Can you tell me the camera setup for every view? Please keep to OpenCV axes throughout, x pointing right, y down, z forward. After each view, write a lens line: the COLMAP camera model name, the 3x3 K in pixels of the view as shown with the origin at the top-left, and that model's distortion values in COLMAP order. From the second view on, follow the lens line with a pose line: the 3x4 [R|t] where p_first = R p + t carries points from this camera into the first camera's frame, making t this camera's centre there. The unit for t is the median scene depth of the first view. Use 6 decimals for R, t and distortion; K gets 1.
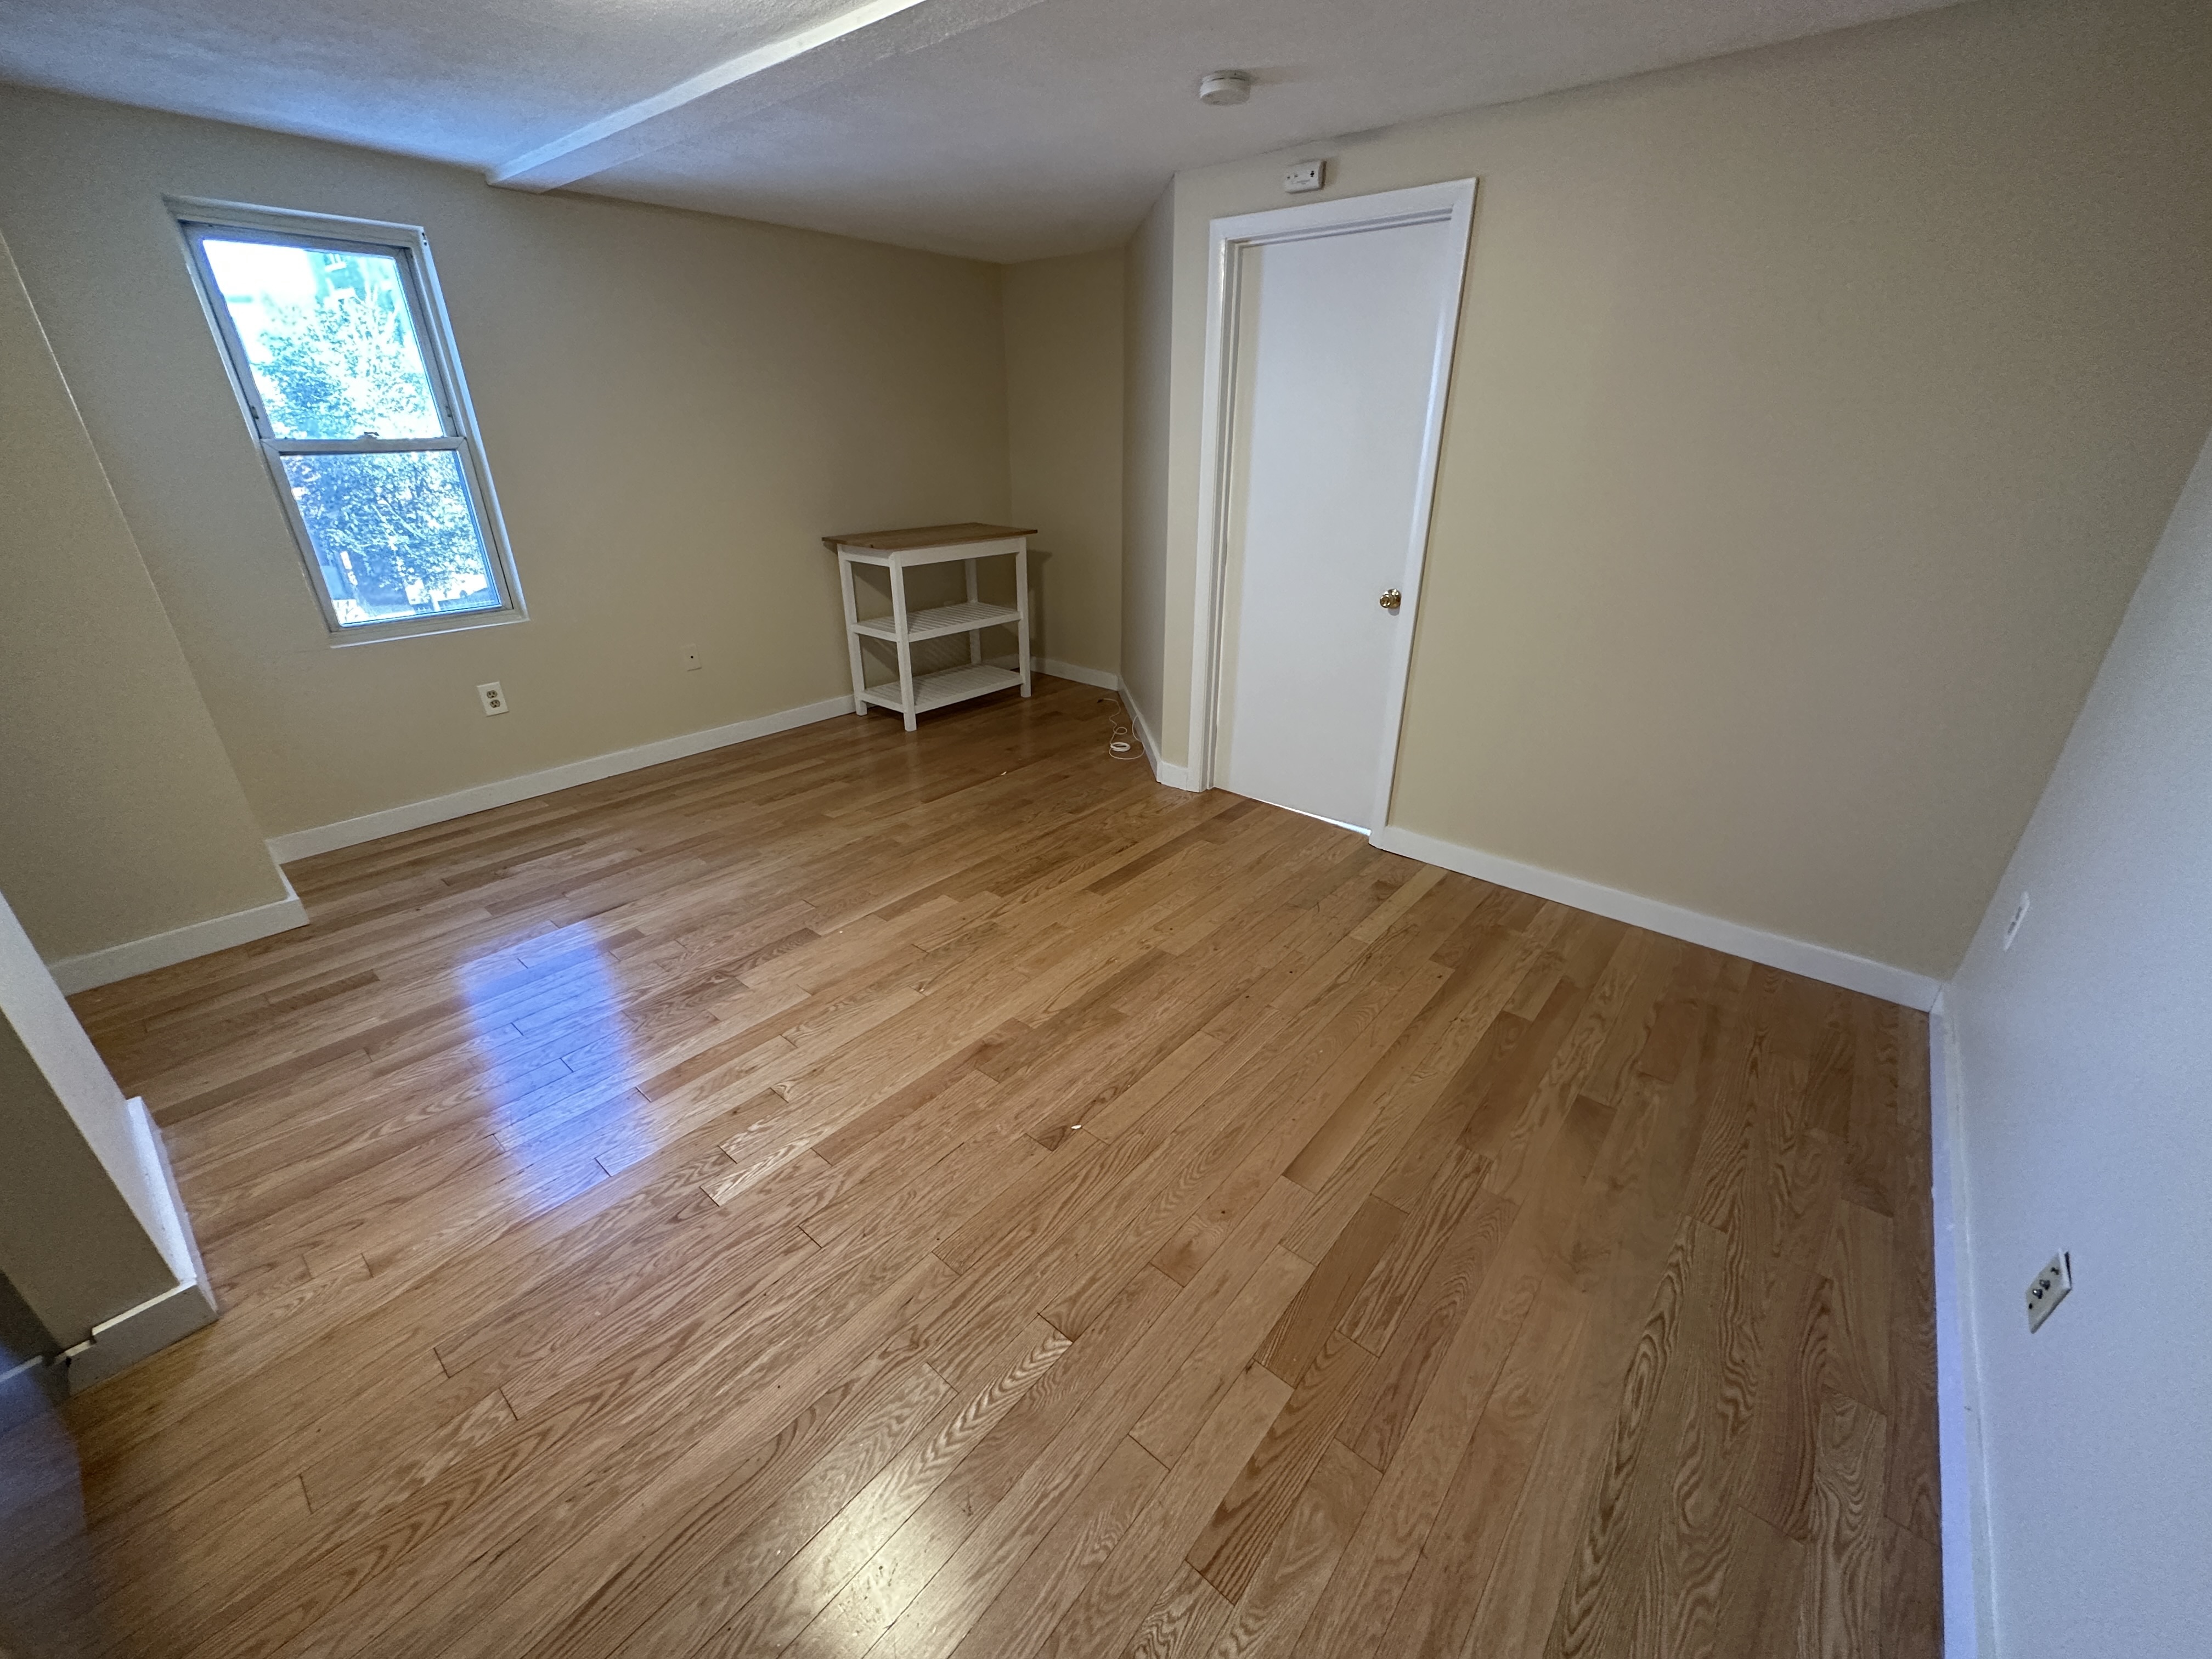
lens RADIAL K [[877.4, 0, 1107.7], [0, 877.4, 827.4], [0, 0, 1]] dist [-0.002621, 0.000254]
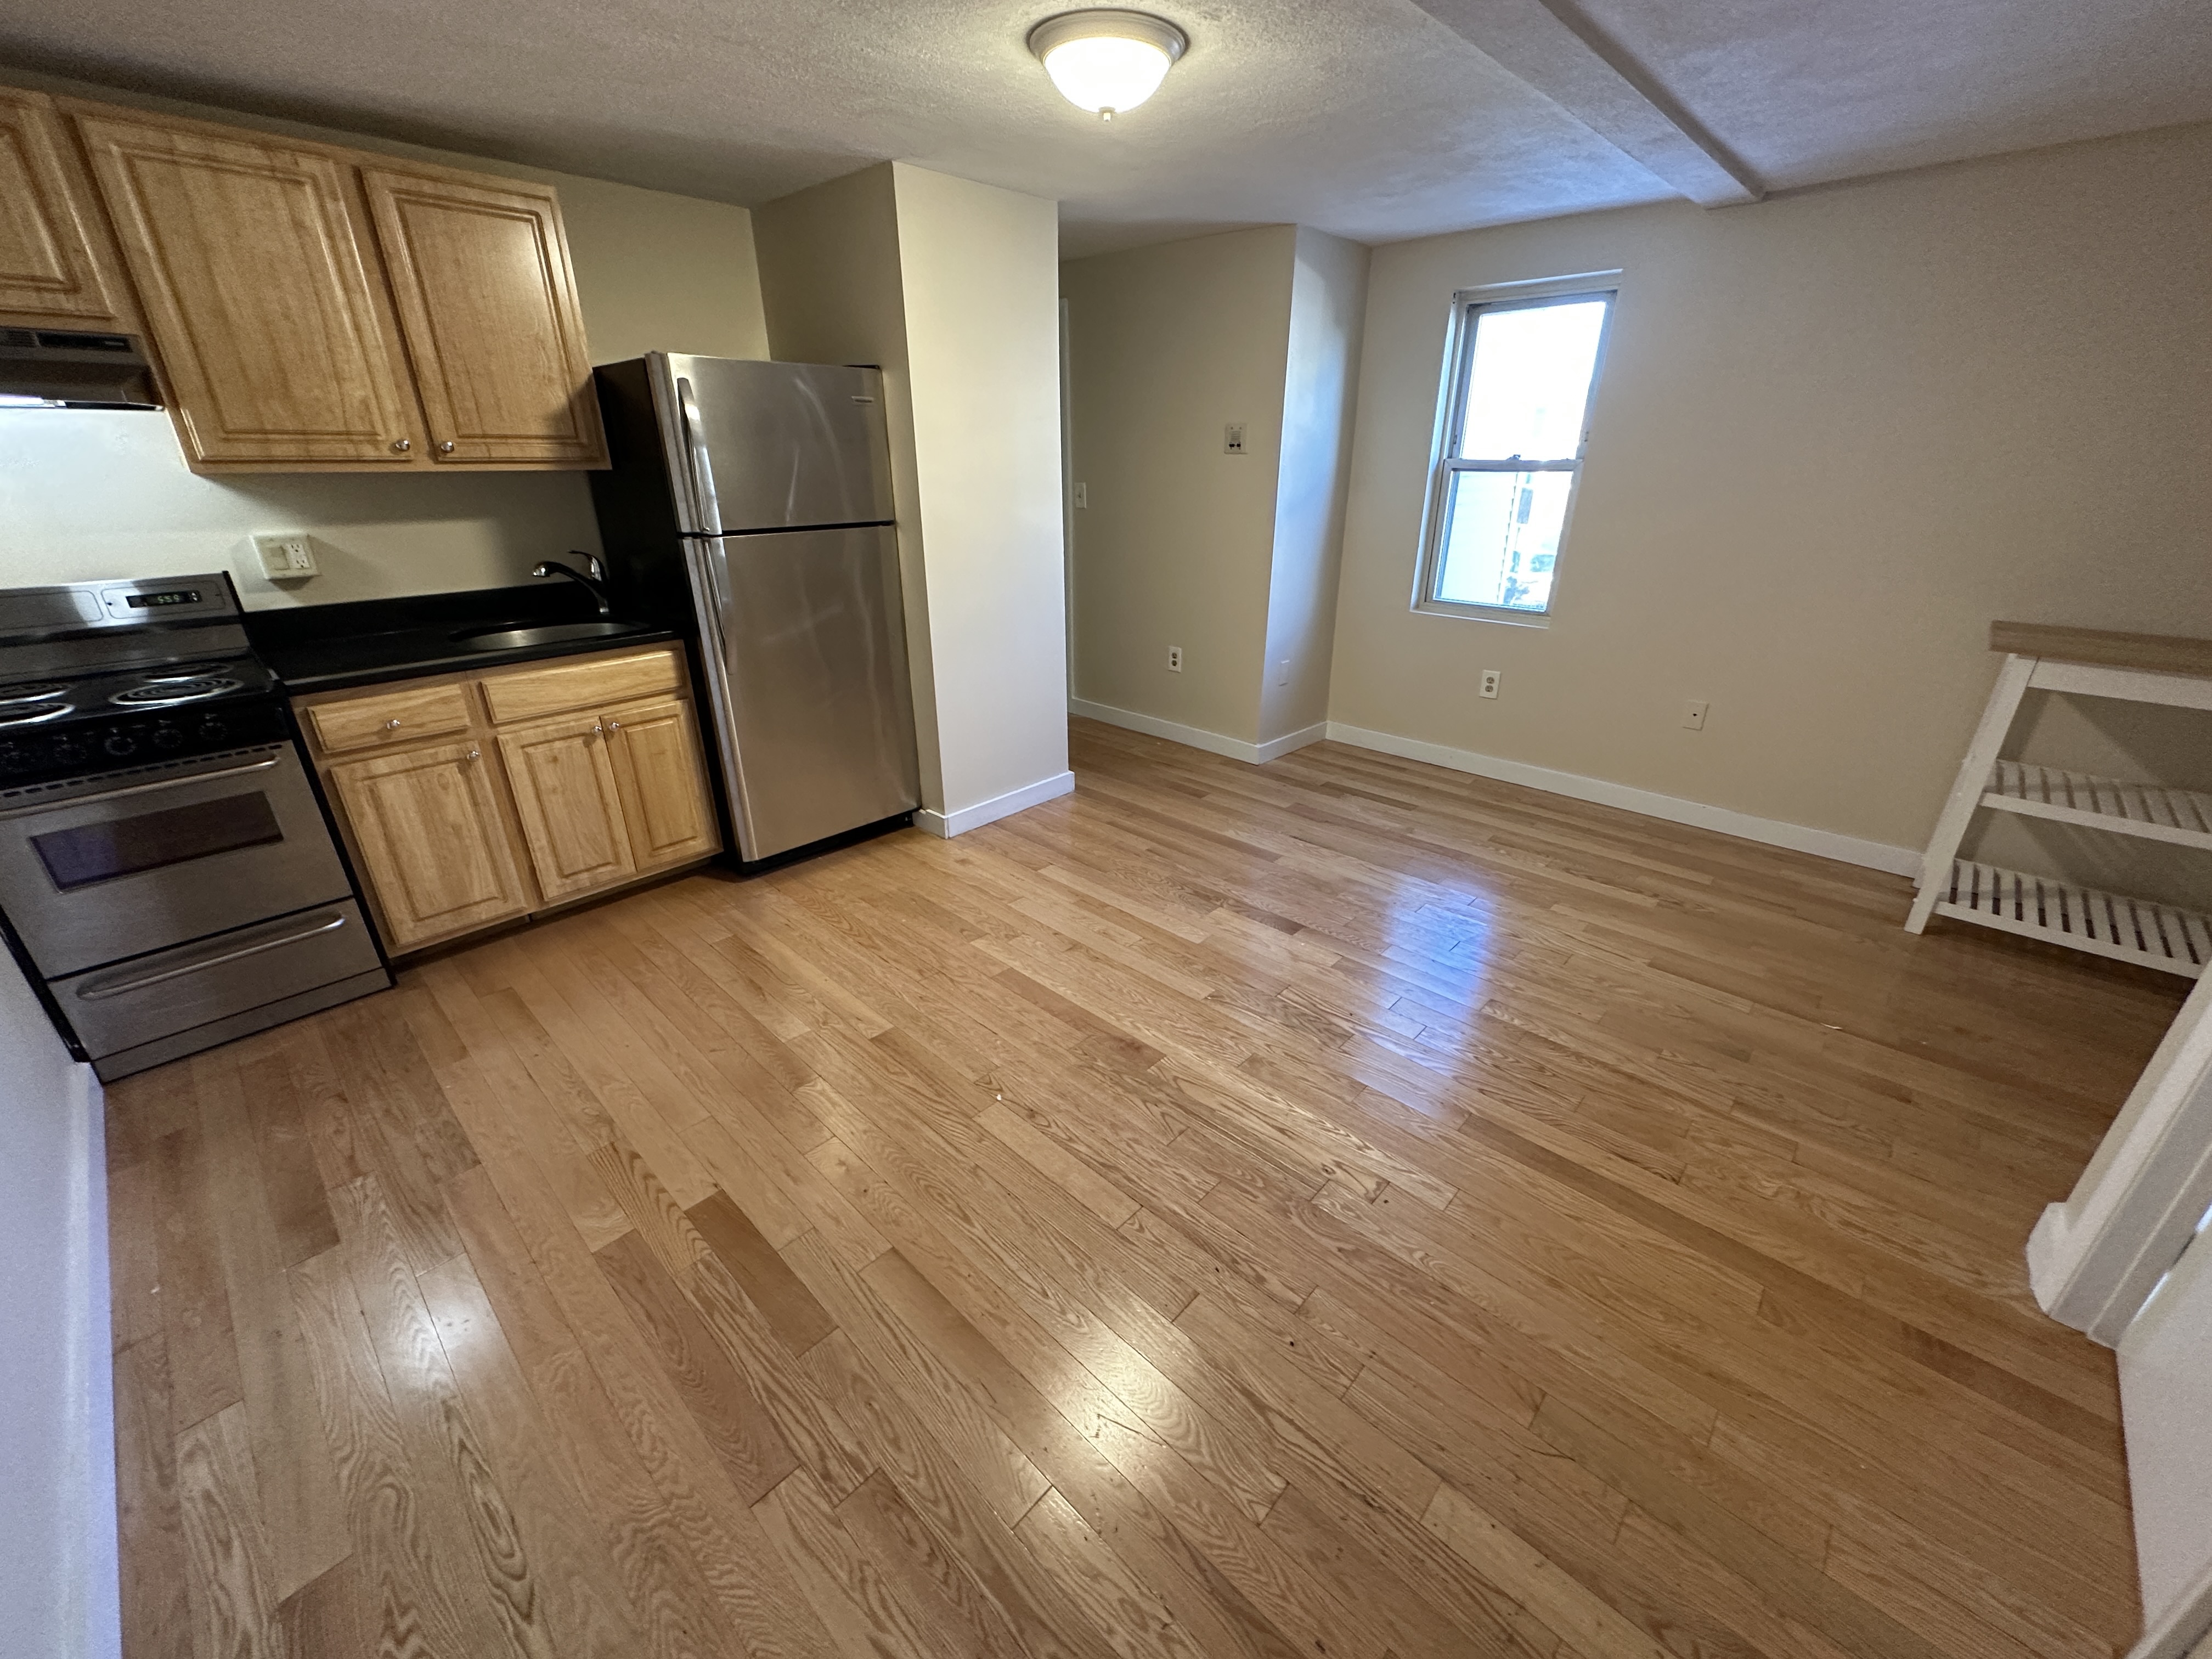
lens RADIAL K [[877.4, 0, 1113.2], [0, 877.4, 830.1], [0, 0, 1]] dist [-0.002621, 0.000254]
pose [[-0.053518, 0.398278, -0.915702, 0.655329], [-0.414447, 0.825444, 0.383243, -0.323105], [0.908498, 0.400021, 0.120889, 0.698936]]
